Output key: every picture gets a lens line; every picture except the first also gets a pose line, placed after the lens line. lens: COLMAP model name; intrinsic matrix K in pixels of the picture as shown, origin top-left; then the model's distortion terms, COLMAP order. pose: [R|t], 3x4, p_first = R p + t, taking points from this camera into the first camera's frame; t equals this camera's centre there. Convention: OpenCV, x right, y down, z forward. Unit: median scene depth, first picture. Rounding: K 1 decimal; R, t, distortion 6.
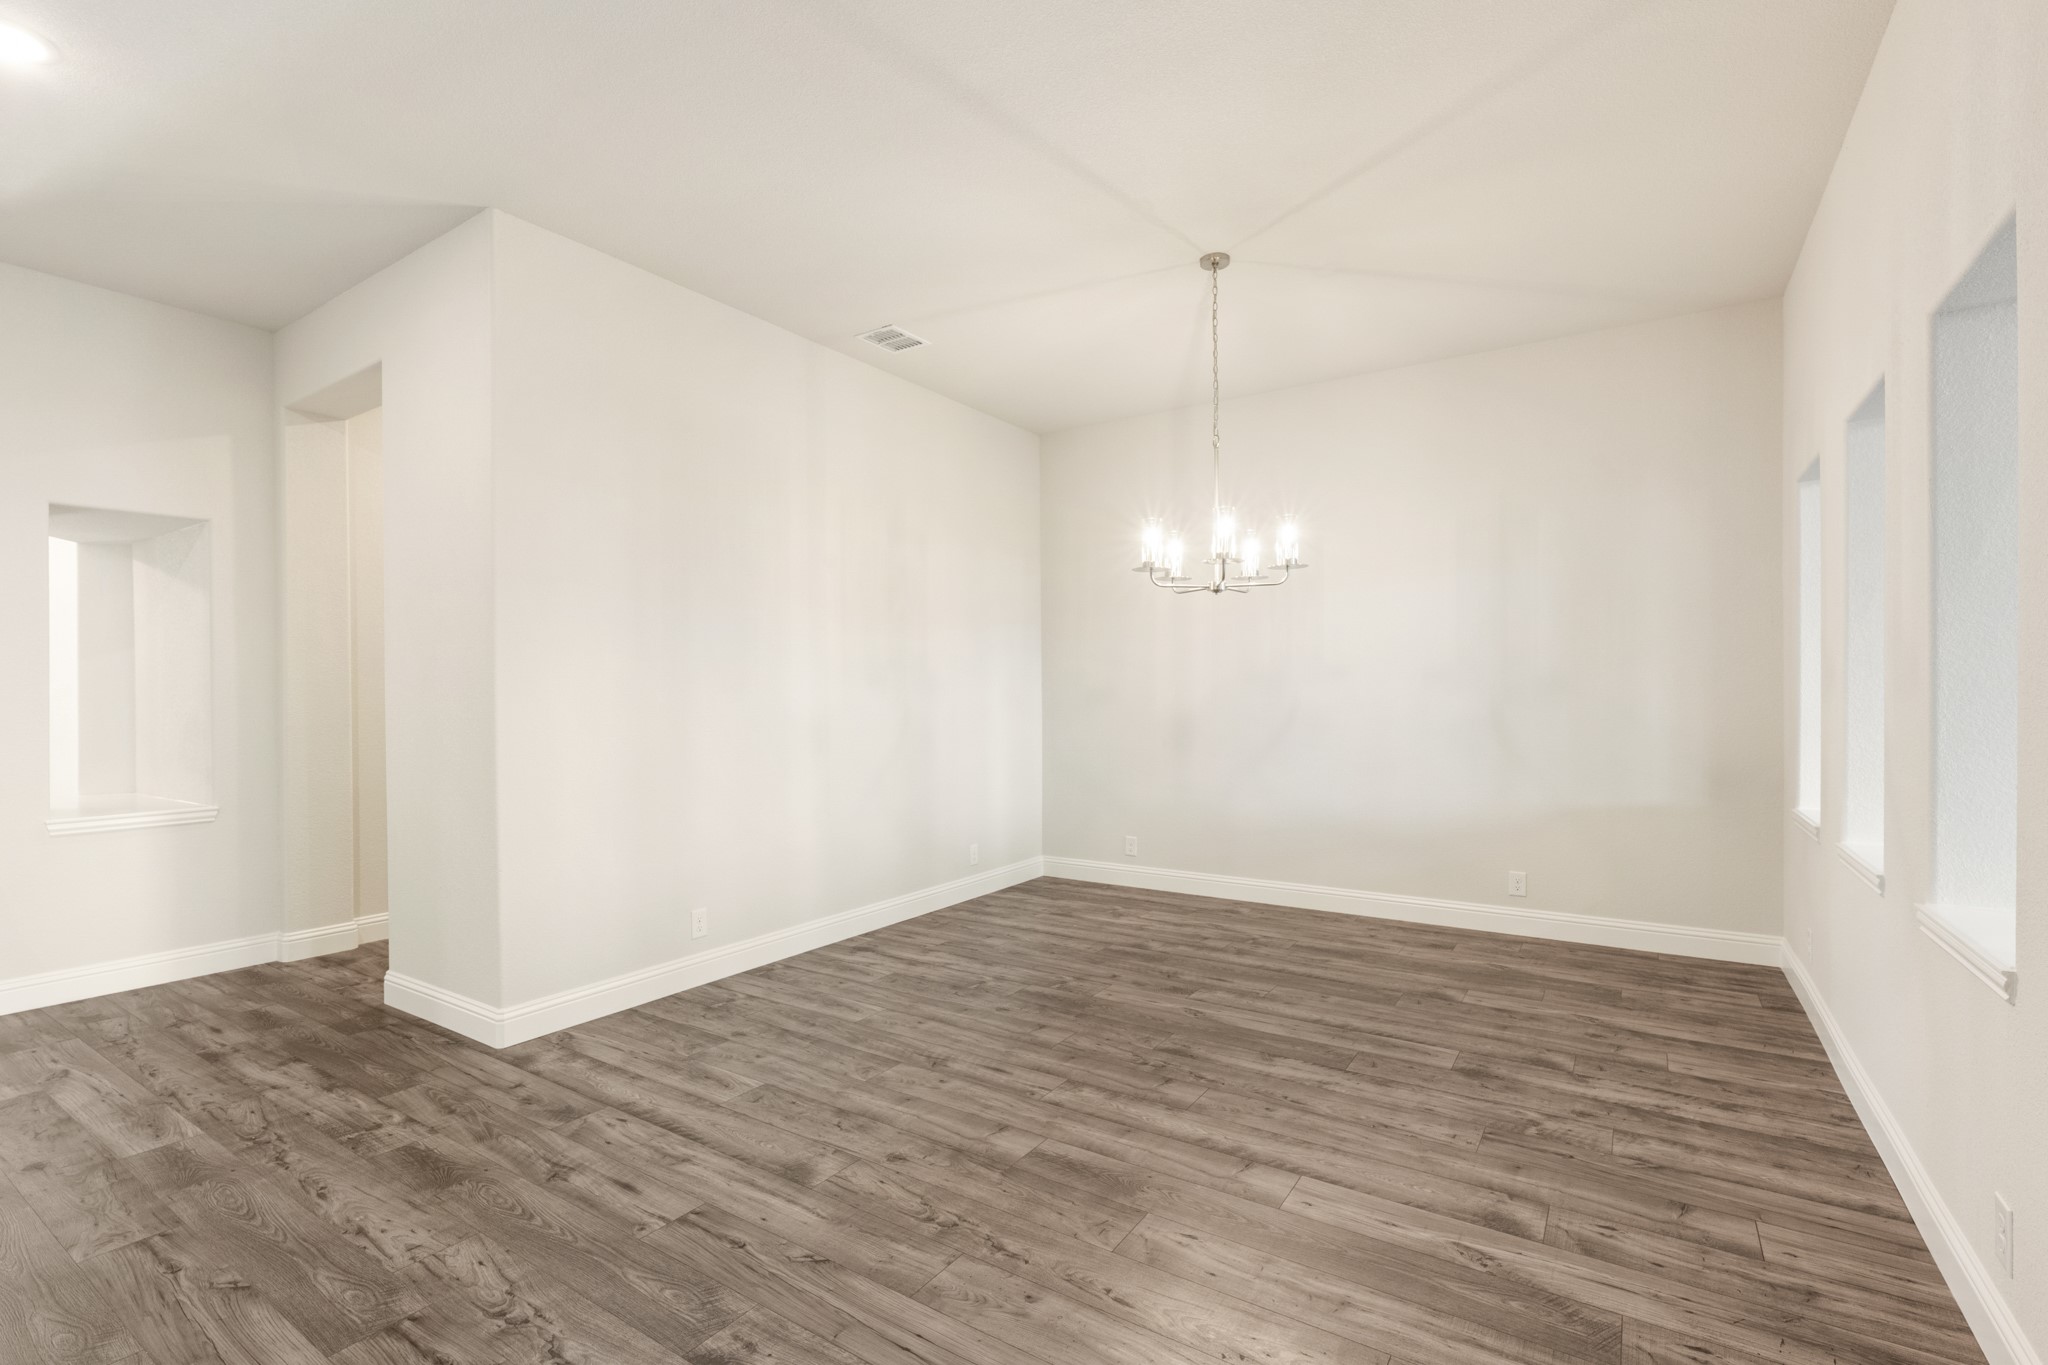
lens RADIAL K [[921.5, 0, 1024.0], [0, 921.5, 682.5], [0, 0, 1]] dist [-0.002012, -0.000026]
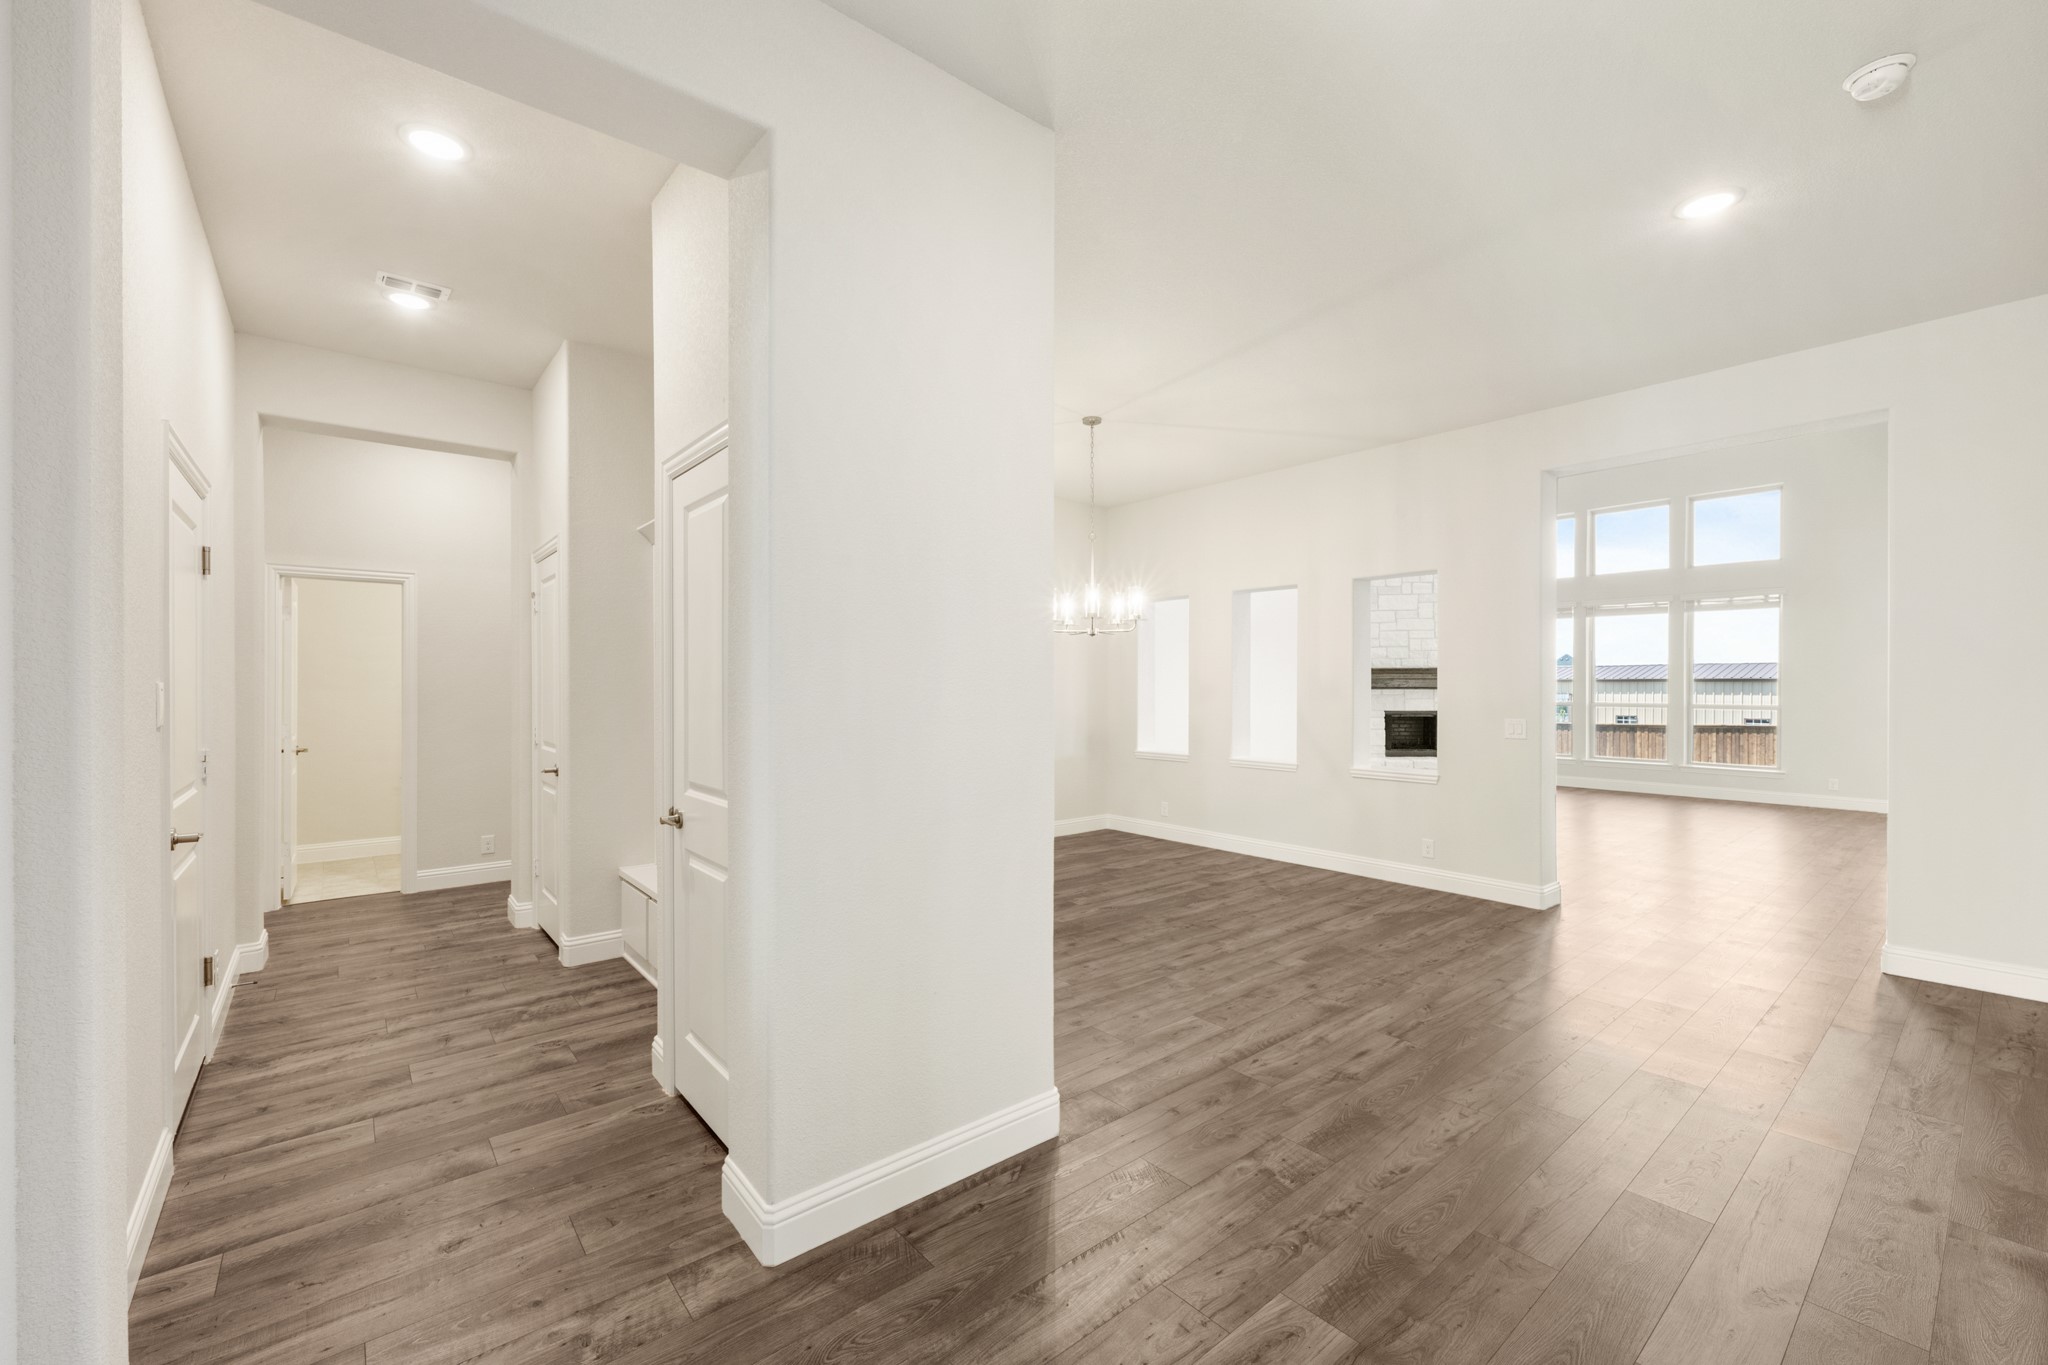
lens RADIAL K [[835.2, 0, 1024.8], [0, 835.2, 687.7], [0, 0, 1]] dist [-0.000828, 0.000284]
pose [[0.291011, 0.002089, 0.956717, -1.522384], [-0.009229, 0.999957, 0.000624, -0.007261], [-0.956675, -0.009011, 0.291018, 0.949857]]
